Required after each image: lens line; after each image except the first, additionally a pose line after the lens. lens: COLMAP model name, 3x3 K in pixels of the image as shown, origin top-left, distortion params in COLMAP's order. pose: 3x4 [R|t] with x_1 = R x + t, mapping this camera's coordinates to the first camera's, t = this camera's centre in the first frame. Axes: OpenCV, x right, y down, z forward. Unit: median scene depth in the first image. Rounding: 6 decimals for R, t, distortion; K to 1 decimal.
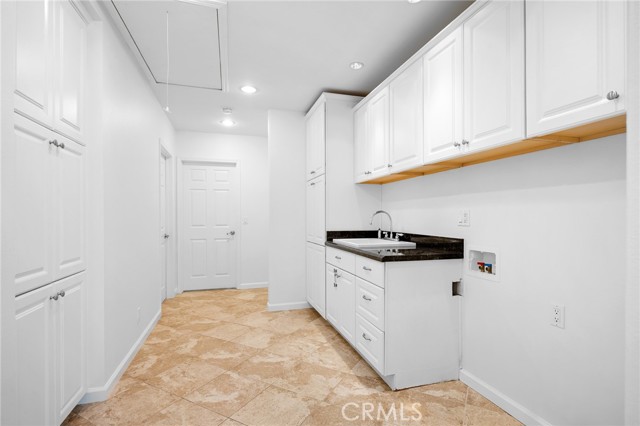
lens RADIAL K [[310.8, 0, 319.5], [0, 310.8, 215.2], [0, 0, 1]] dist [-0.001938, 0.000049]
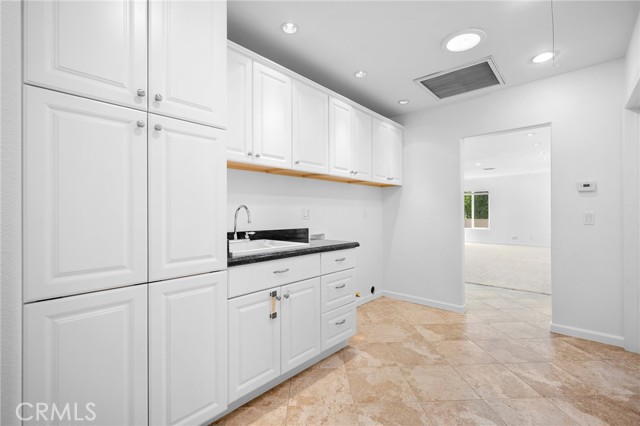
lens RADIAL K [[287.8, 0, 319.5], [0, 287.8, 211.3], [0, 0, 1]] dist [-0.002338, -0.000333]
pose [[-0.522678, 0.007567, 0.852497, -0.686240], [0.003086, 0.999971, -0.006984, 0.007640], [-0.852525, -0.001019, -0.522686, 1.614667]]
